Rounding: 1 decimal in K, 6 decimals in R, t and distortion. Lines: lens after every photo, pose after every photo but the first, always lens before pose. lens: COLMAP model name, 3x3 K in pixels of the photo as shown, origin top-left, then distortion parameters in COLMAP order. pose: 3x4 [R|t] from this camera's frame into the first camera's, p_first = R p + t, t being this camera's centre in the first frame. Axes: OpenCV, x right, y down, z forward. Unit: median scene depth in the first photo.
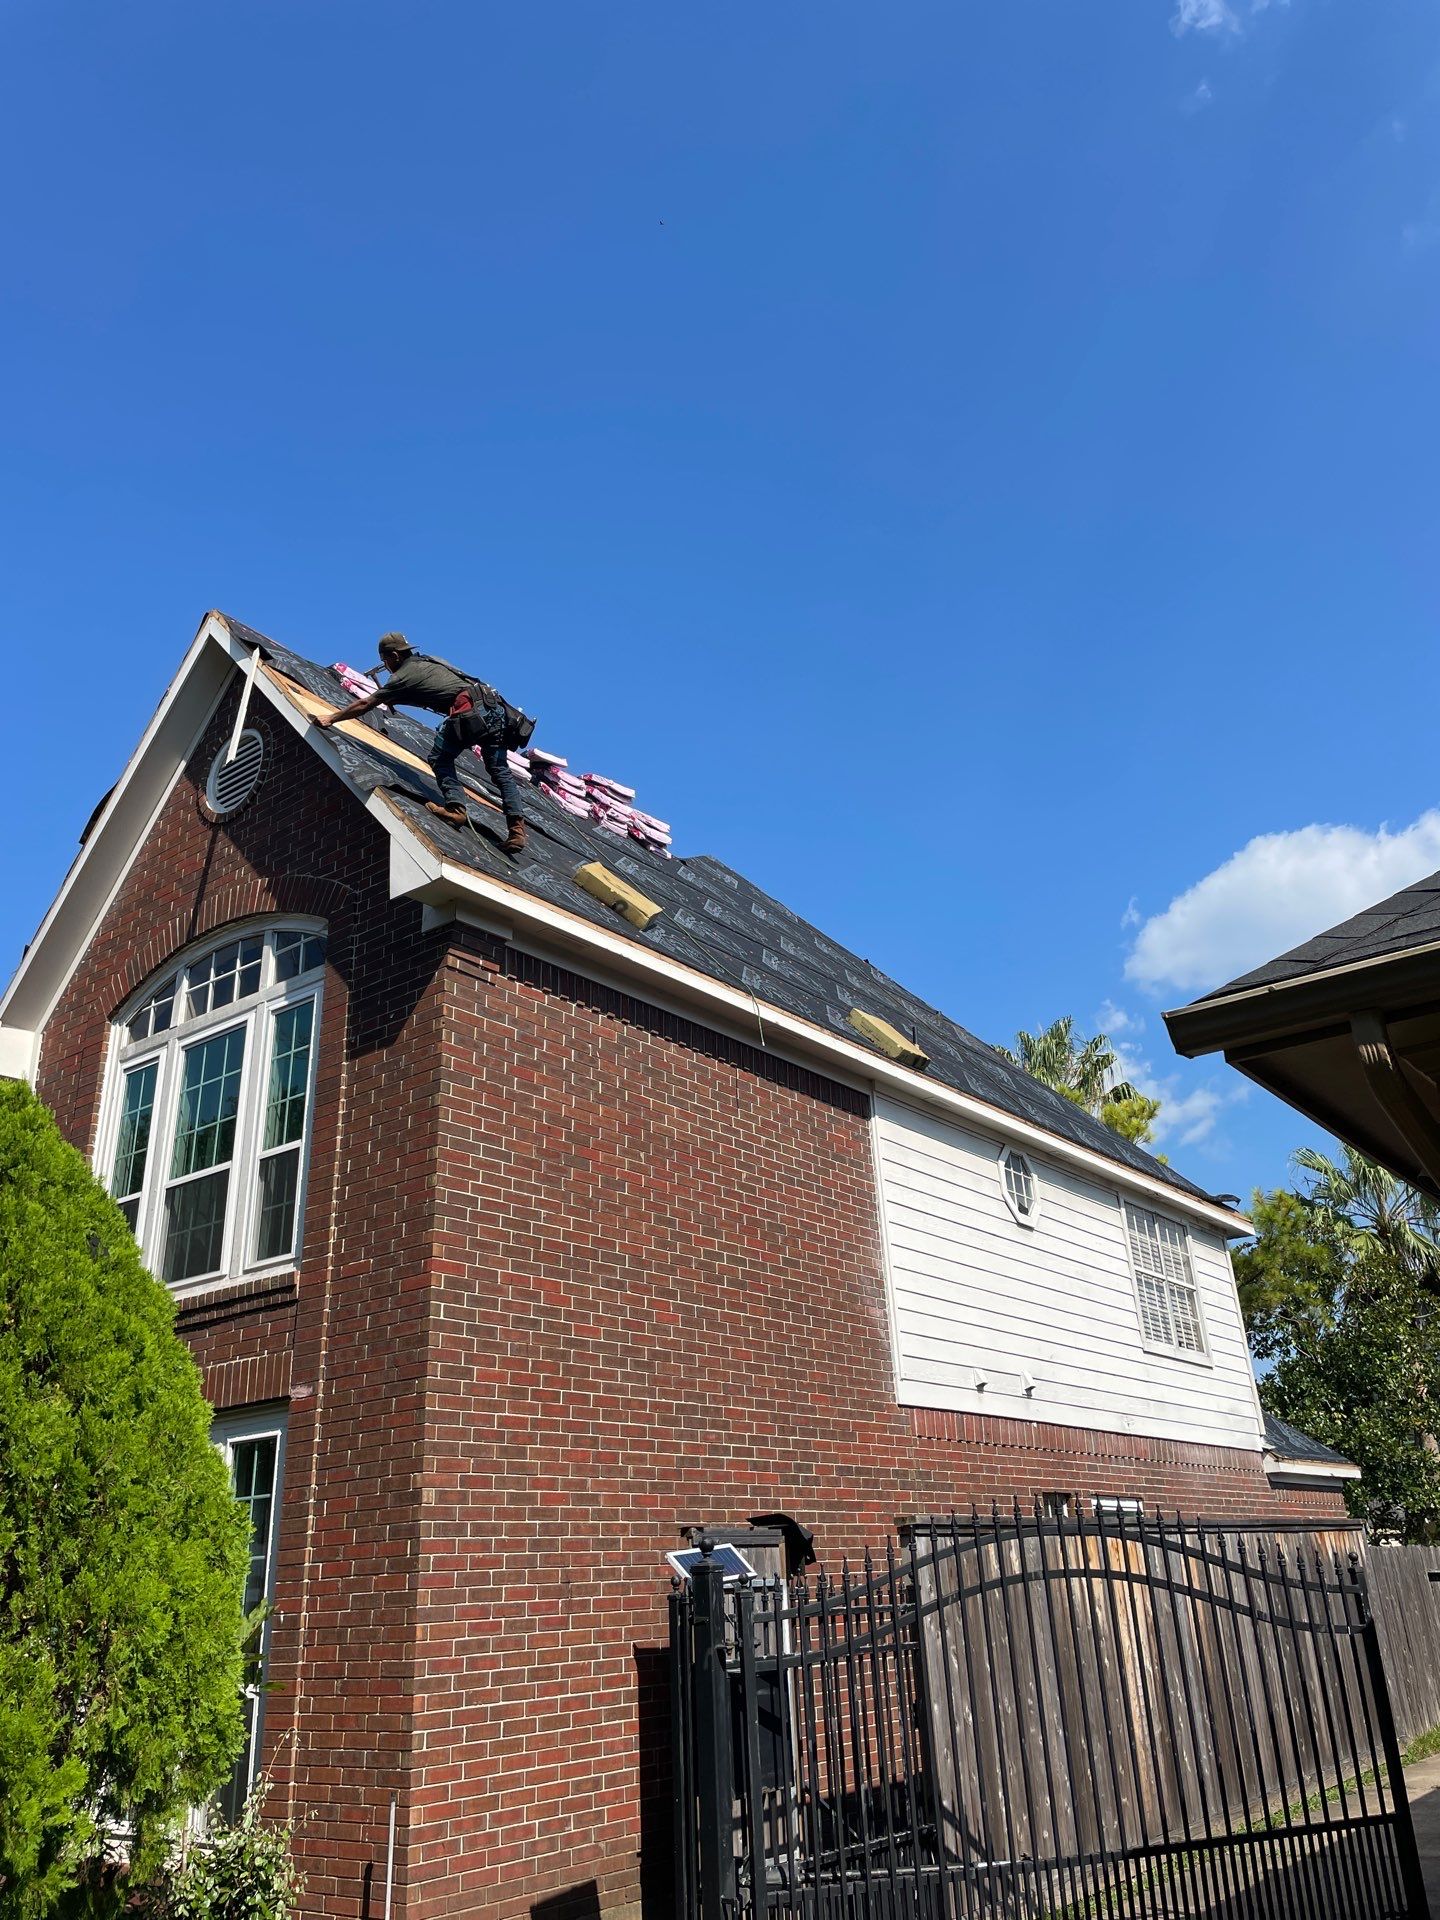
lens RADIAL K [[1463.3, 0, 724.2], [0, 1463.3, 962.3], [0, 0, 1]] dist [0.068315, -0.062915]
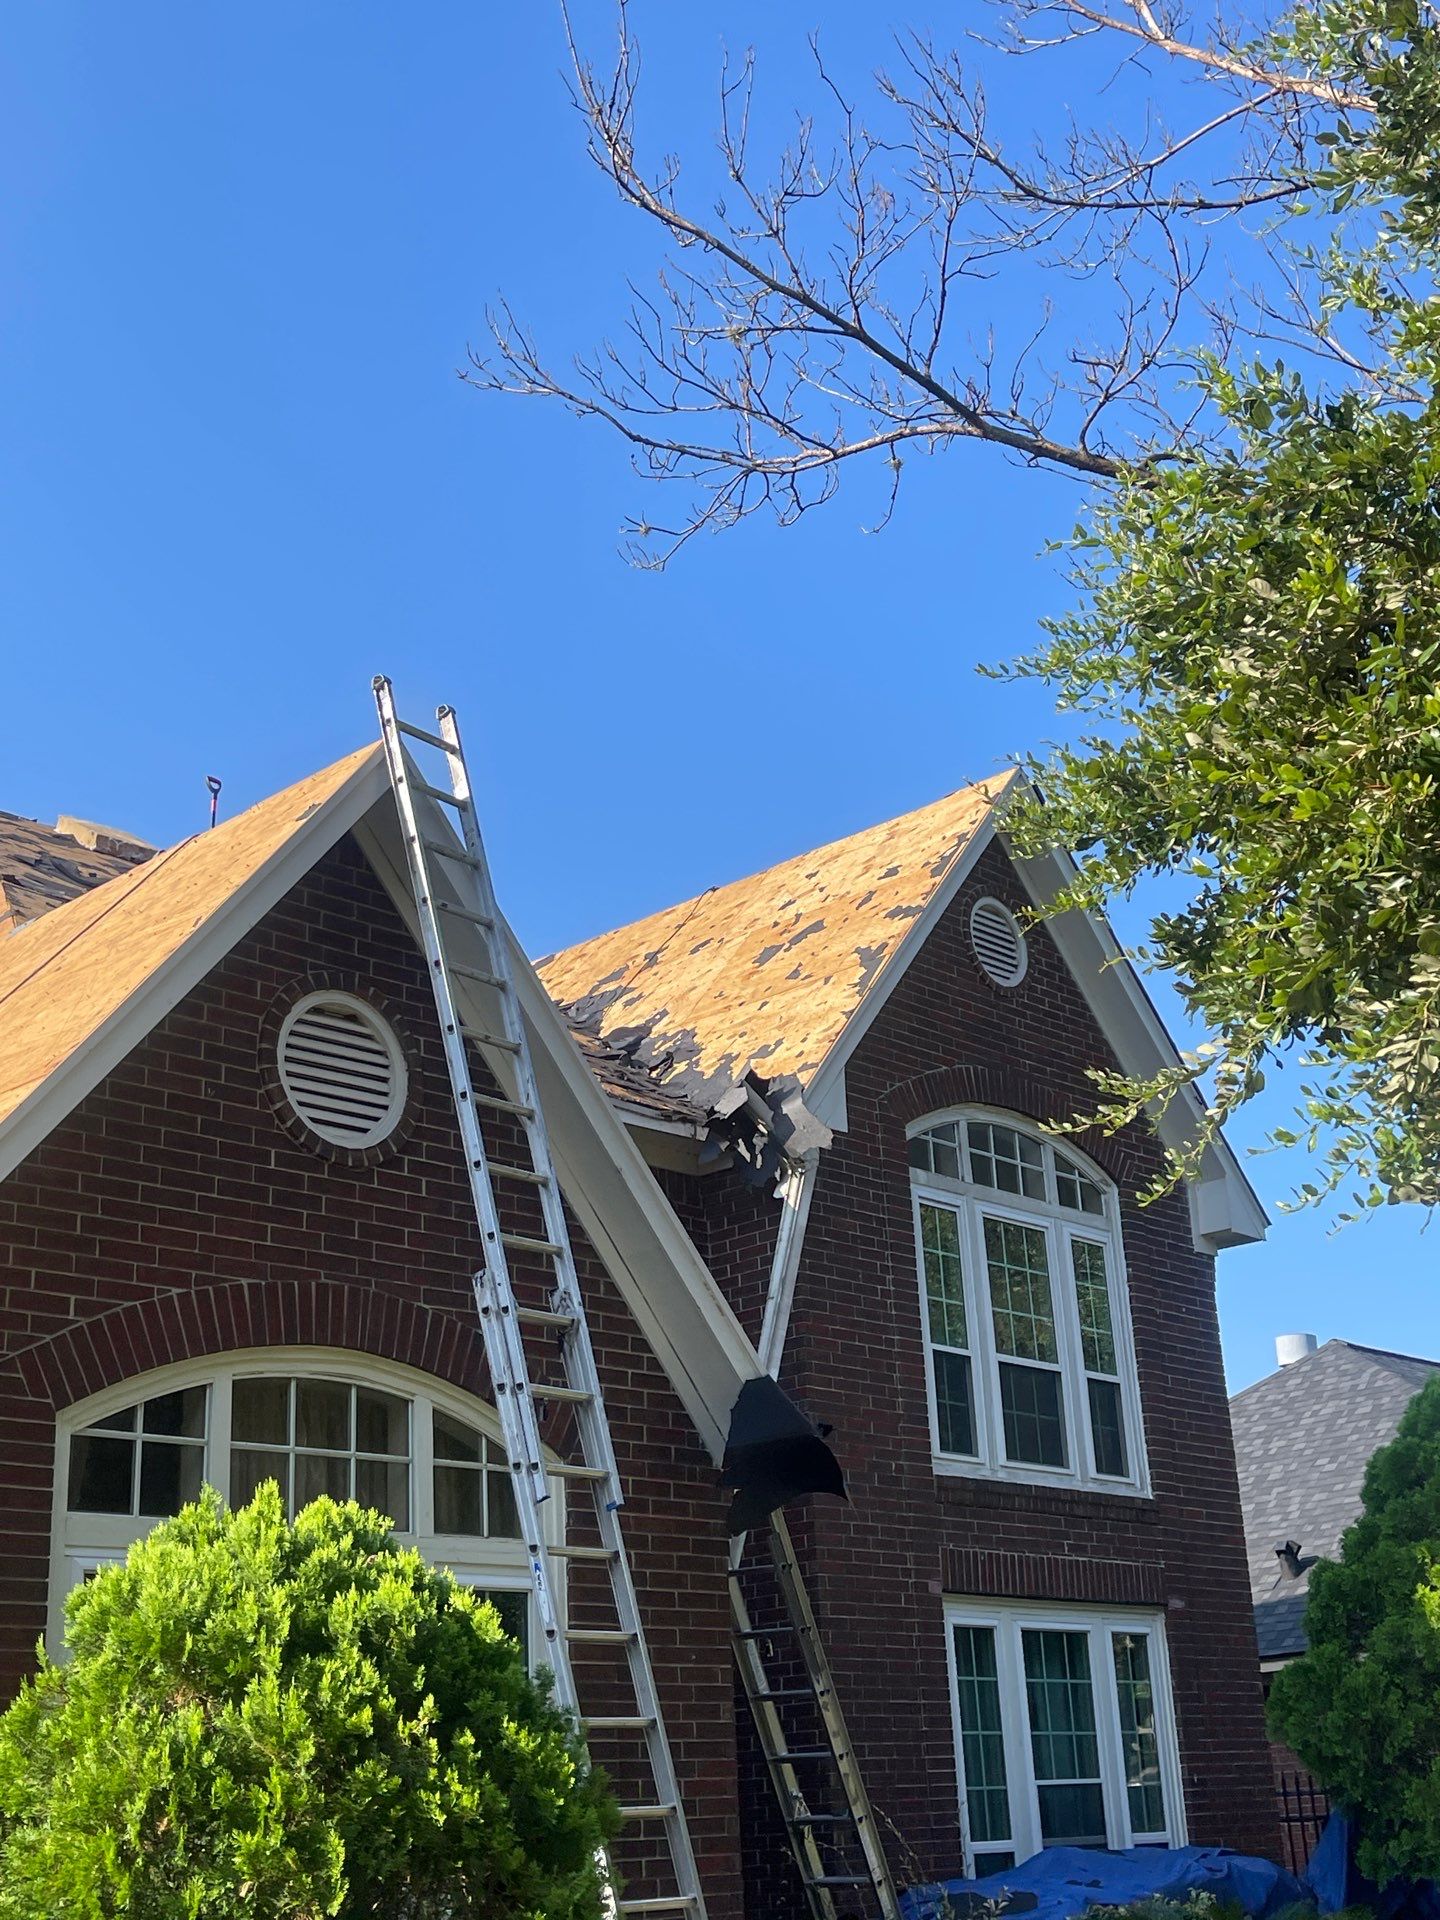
lens RADIAL K [[2330.7, 0, 711.5], [0, 2330.7, 957.3], [0, 0, 1]] dist [0.131733, -0.386615]
pose [[0.134773, 0.377972, 0.915955, -1.956490], [-0.342818, 0.885088, -0.314793, 0.475276], [-0.929684, -0.271580, 0.248861, 0.867761]]
